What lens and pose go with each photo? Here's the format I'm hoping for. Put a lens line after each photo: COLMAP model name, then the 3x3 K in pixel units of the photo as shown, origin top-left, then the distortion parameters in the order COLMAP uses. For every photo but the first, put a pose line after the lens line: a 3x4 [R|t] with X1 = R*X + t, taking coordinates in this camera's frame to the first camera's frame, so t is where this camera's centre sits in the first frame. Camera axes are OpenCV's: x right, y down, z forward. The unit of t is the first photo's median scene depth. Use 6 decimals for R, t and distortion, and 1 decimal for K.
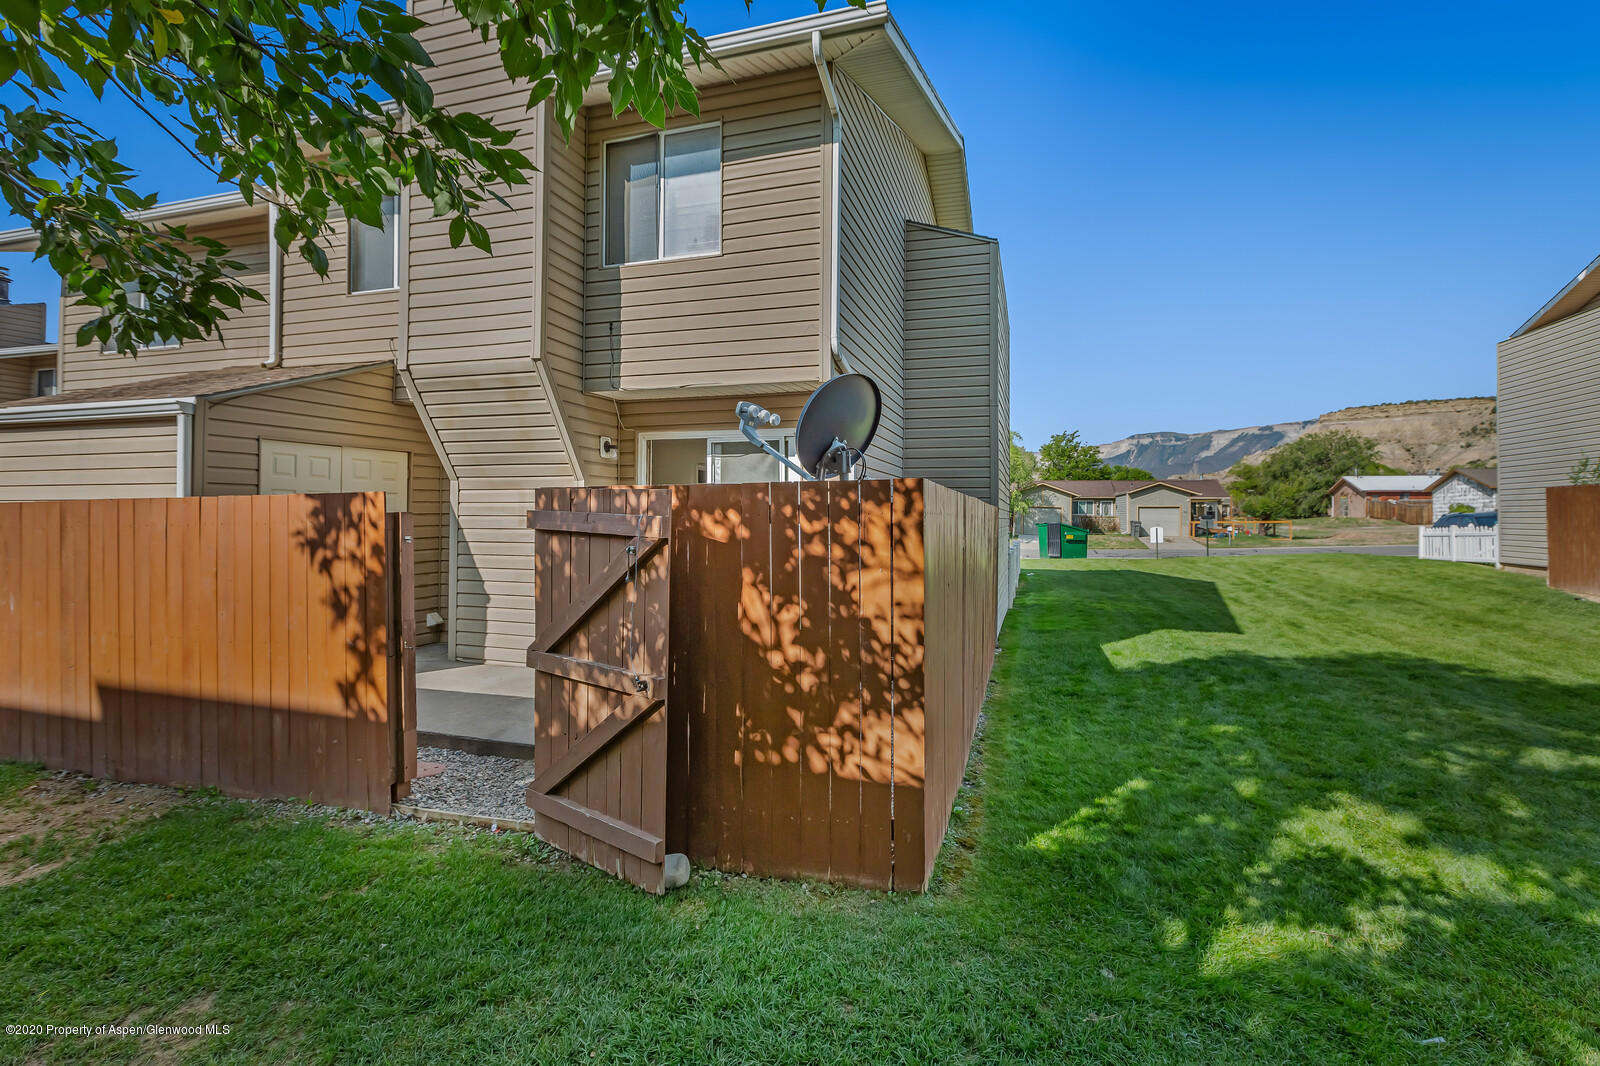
lens RADIAL K [[727.0, 0, 788.6], [0, 727.0, 510.1], [0, 0, 1]] dist [-0.002347, -0.000777]
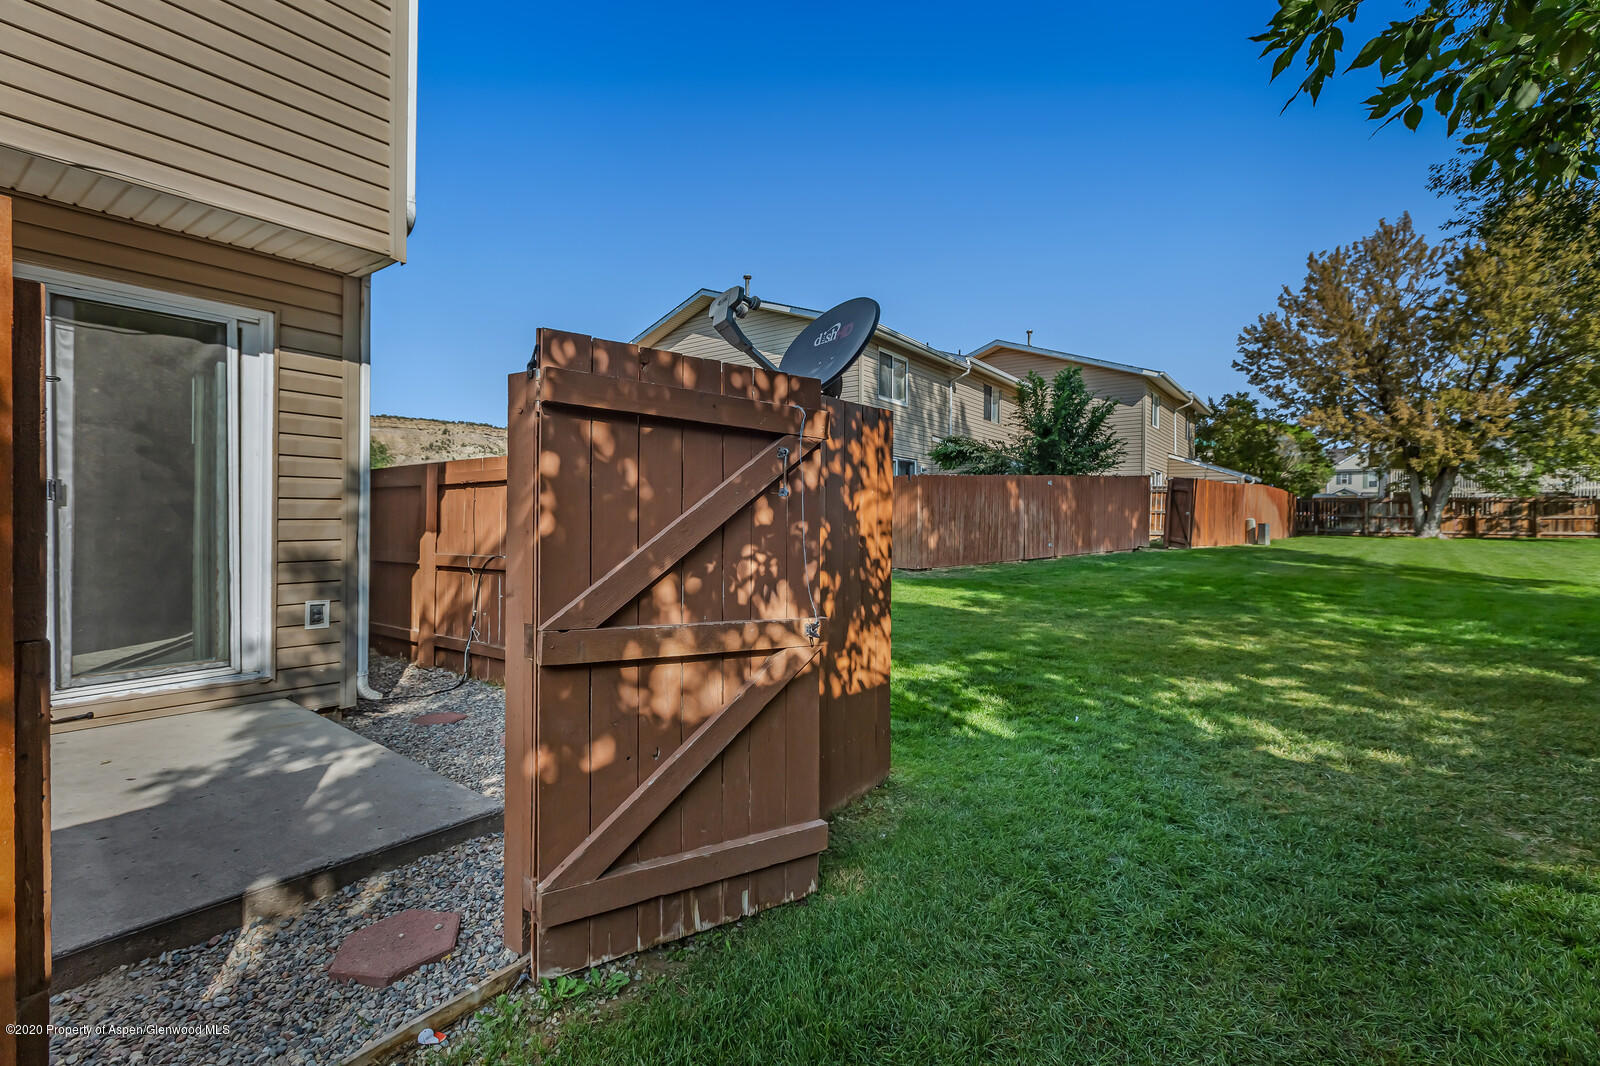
lens RADIAL K [[727.0, 0, 803.9], [0, 727.0, 531.3], [0, 0, 1]] dist [-0.002347, -0.000777]
pose [[0.323966, -0.013672, 0.945970, -0.888536], [-0.013572, 0.999726, 0.019097, 0.119806], [-0.945971, -0.019026, 0.323692, 0.733117]]
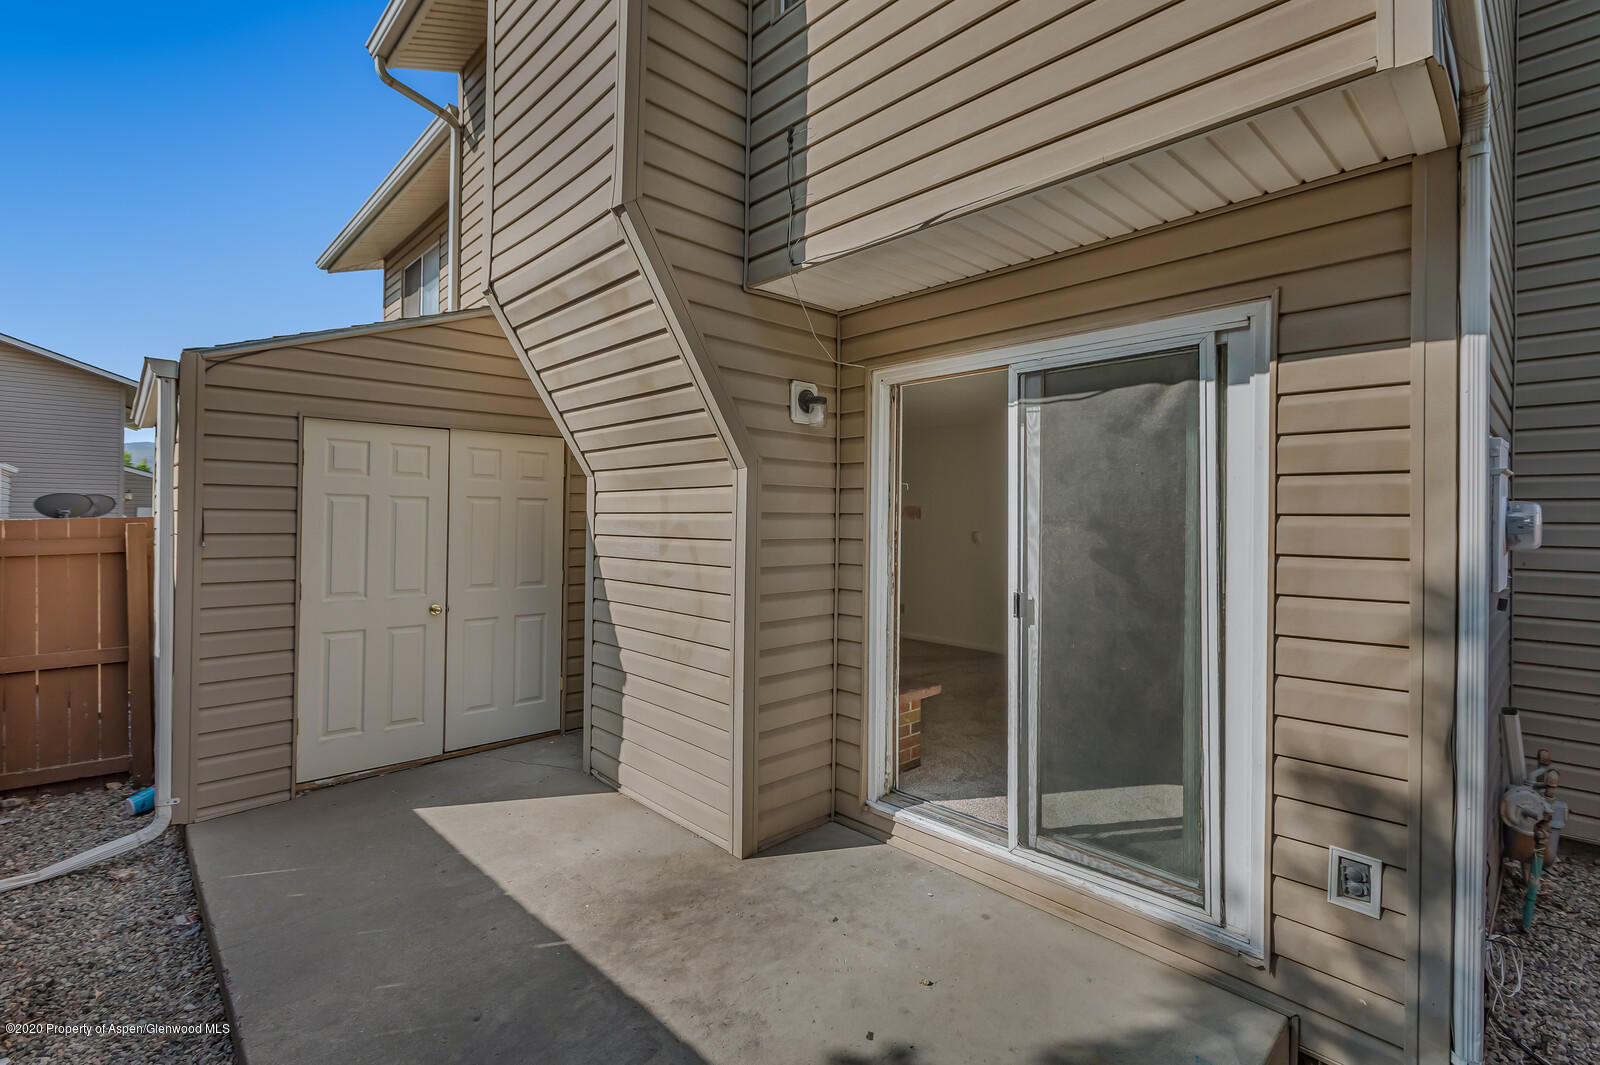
lens RADIAL K [[727.0, 0, 805.0], [0, 727.0, 517.2], [0, 0, 1]] dist [-0.002347, -0.000777]
pose [[0.883849, 0.001521, -0.467770, -0.036176], [-0.002737, 0.999994, -0.001919, -0.014167], [0.467765, 0.002976, 0.883848, 1.212204]]
